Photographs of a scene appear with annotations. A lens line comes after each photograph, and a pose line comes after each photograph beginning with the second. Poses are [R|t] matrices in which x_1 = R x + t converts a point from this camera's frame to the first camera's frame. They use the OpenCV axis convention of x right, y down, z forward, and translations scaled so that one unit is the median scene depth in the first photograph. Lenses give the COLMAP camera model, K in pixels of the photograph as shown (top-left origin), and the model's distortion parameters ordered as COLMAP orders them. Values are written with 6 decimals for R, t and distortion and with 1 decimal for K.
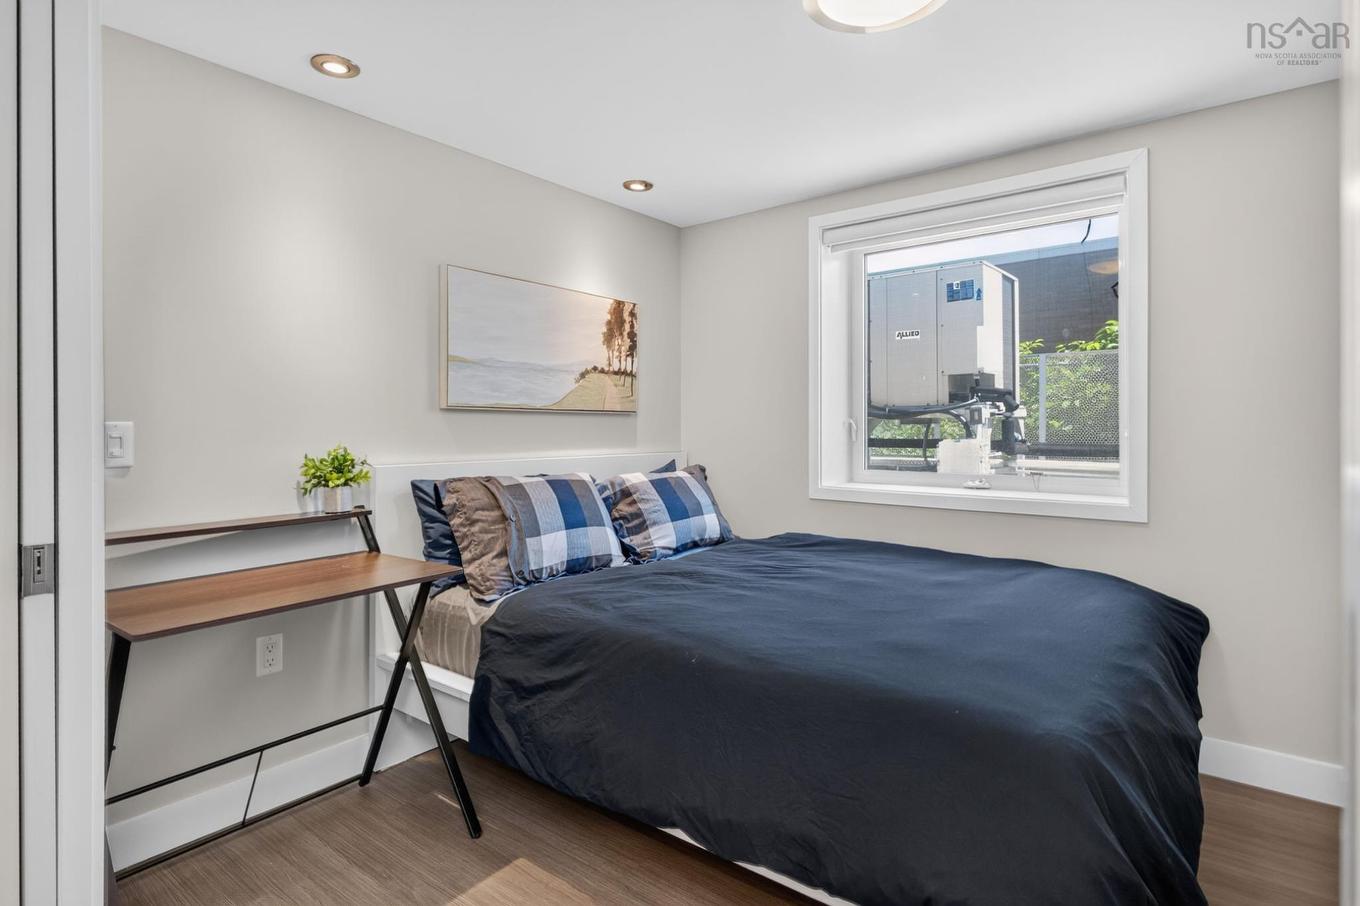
lens RADIAL K [[705.8, 0, 675.7], [0, 705.8, 429.2], [0, 0, 1]] dist [0.079260, -0.036854]
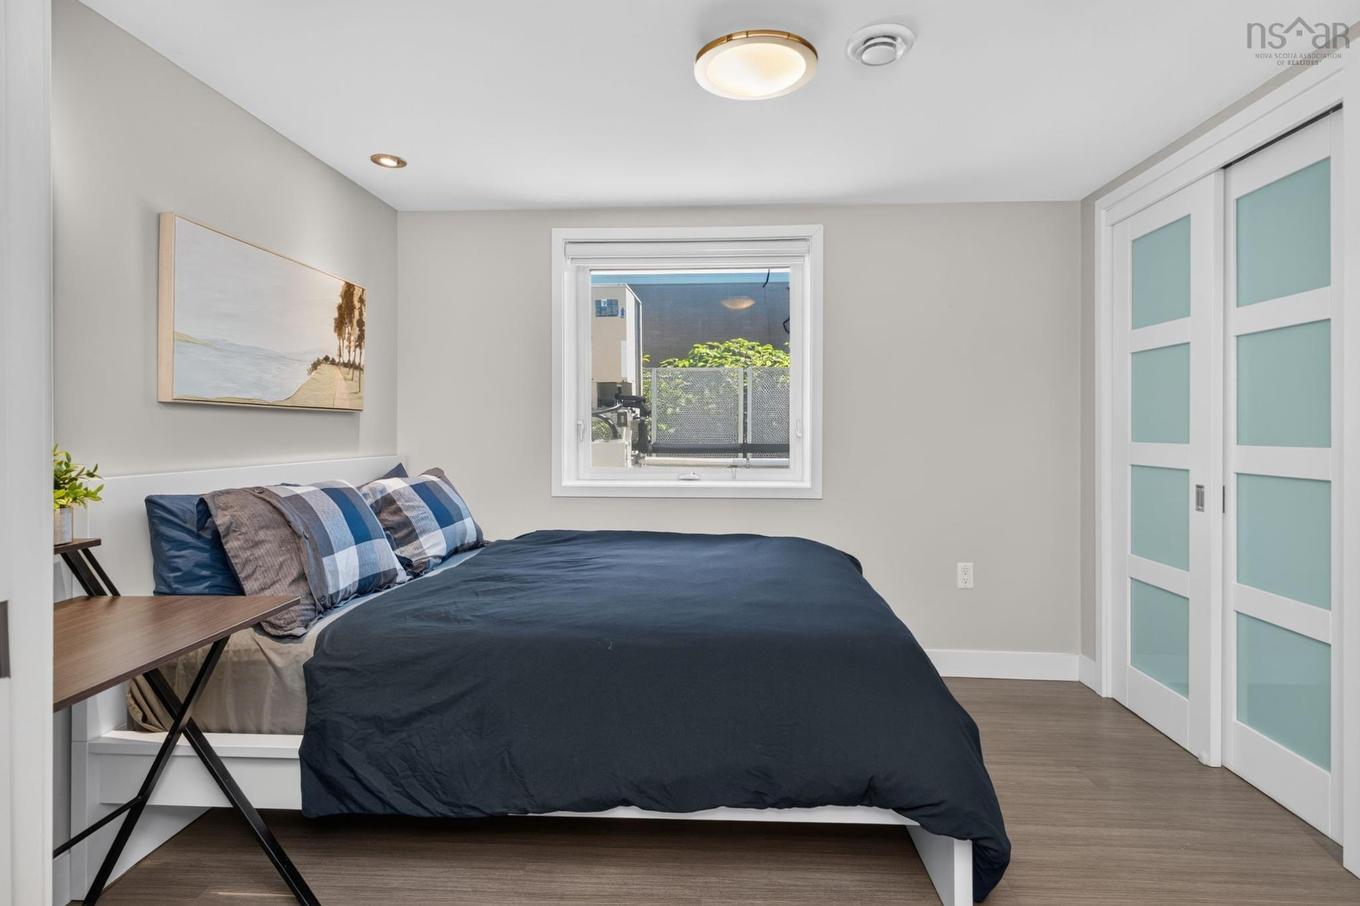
lens RADIAL K [[705.8, 0, 675.7], [0, 705.8, 429.2], [0, 0, 1]] dist [0.079260, -0.036854]
pose [[0.824676, 0.004526, 0.565588, -0.282187], [-0.003102, 0.999989, -0.003480, 0.001554], [-0.565597, 0.001116, 0.824681, 0.042373]]
